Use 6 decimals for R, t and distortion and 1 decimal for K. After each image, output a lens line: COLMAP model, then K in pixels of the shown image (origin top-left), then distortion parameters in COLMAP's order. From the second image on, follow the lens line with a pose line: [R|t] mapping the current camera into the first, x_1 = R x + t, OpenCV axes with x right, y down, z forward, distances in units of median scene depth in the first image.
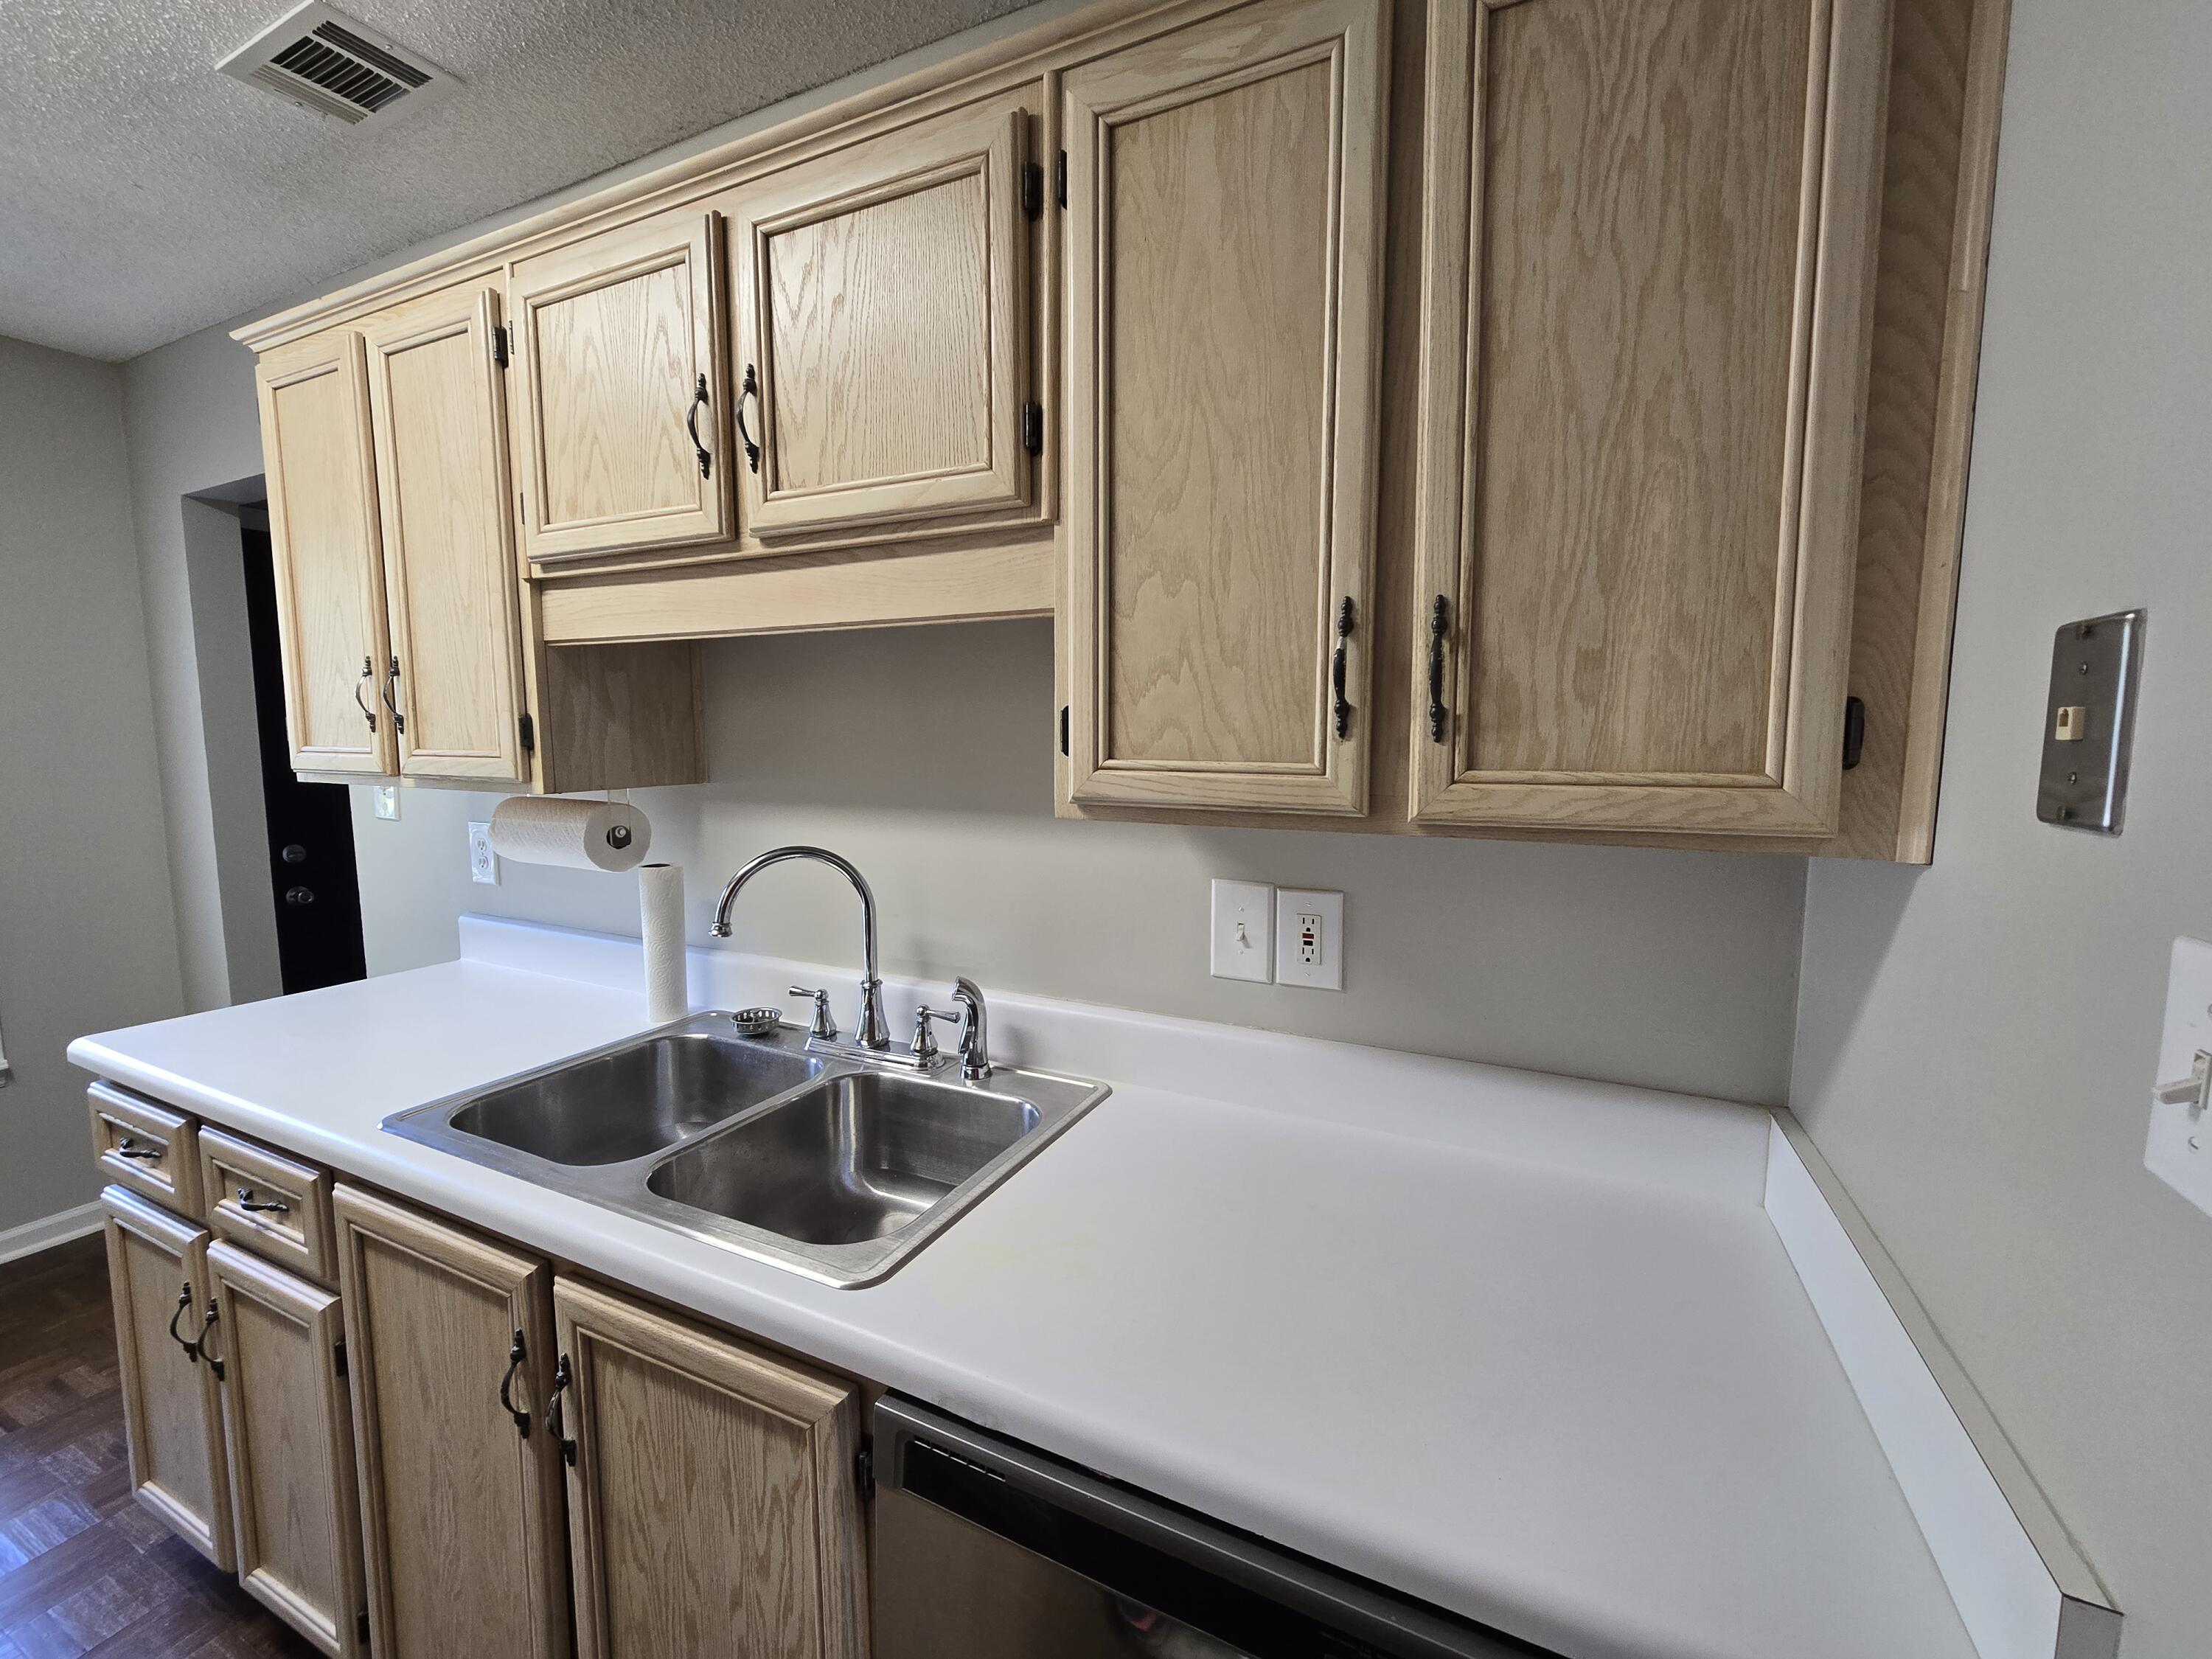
lens RADIAL K [[910.6, 0, 1103.5], [0, 910.6, 827.9], [0, 0, 1]] dist [-0.003610, 0.001380]
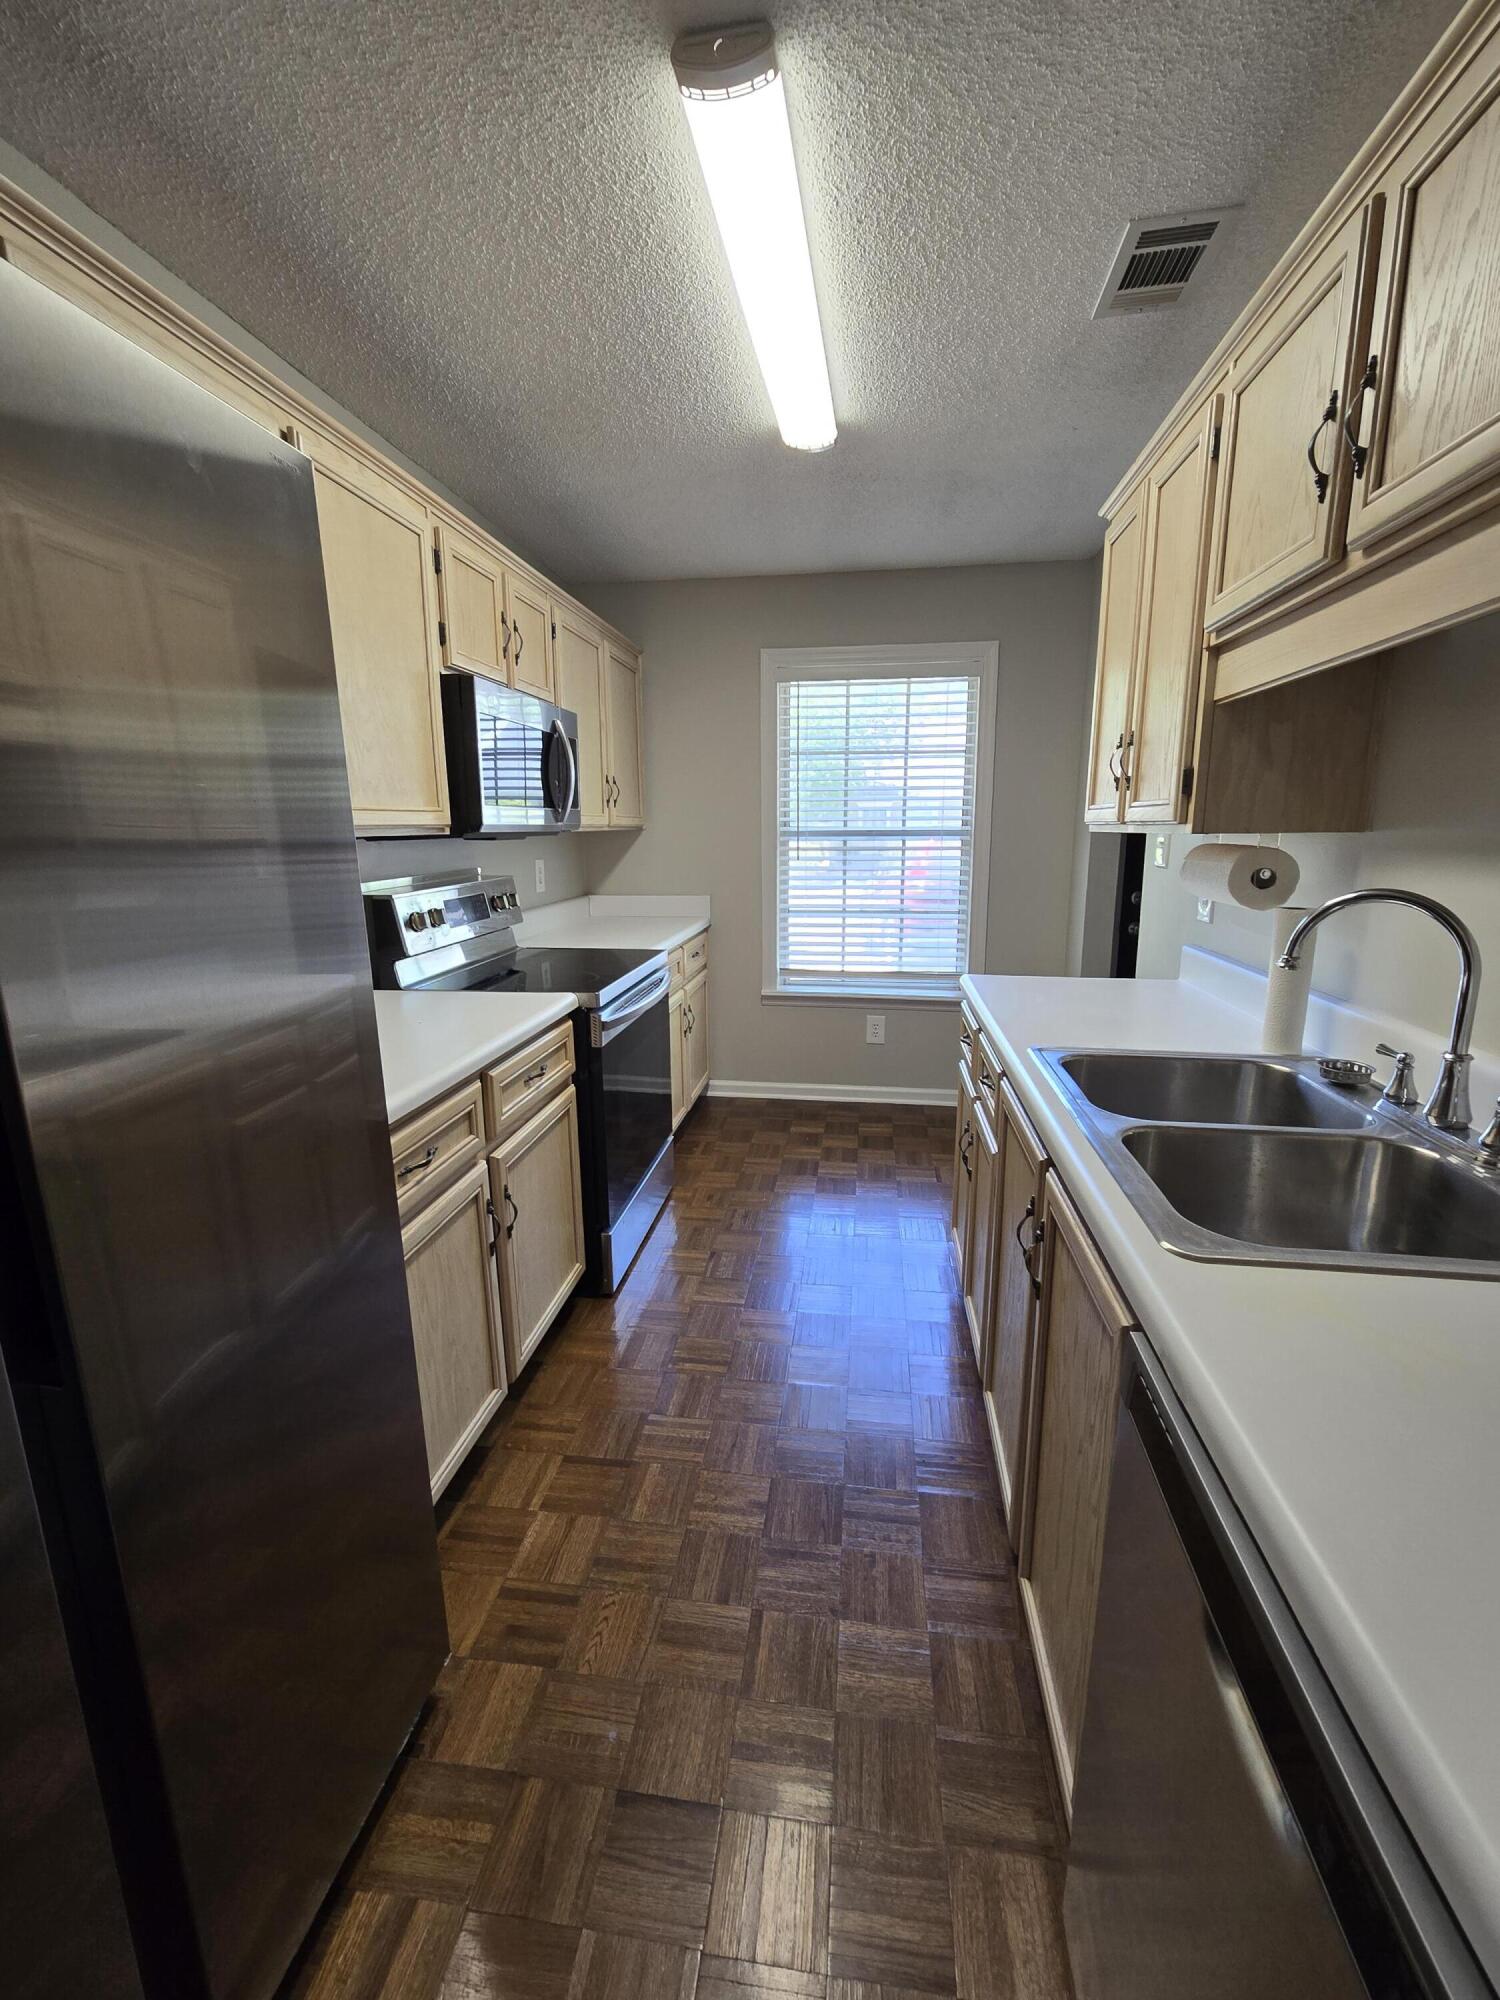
lens RADIAL K [[823.3, 0, 745.8], [0, 823.3, 996.5], [0, 0, 1]] dist [-0.003610, 0.001380]
pose [[0.298820, 0.189073, -0.935392, 0.271462], [-0.094367, 0.981227, 0.168191, 0.048054], [0.949632, 0.038011, 0.311052, 0.113854]]
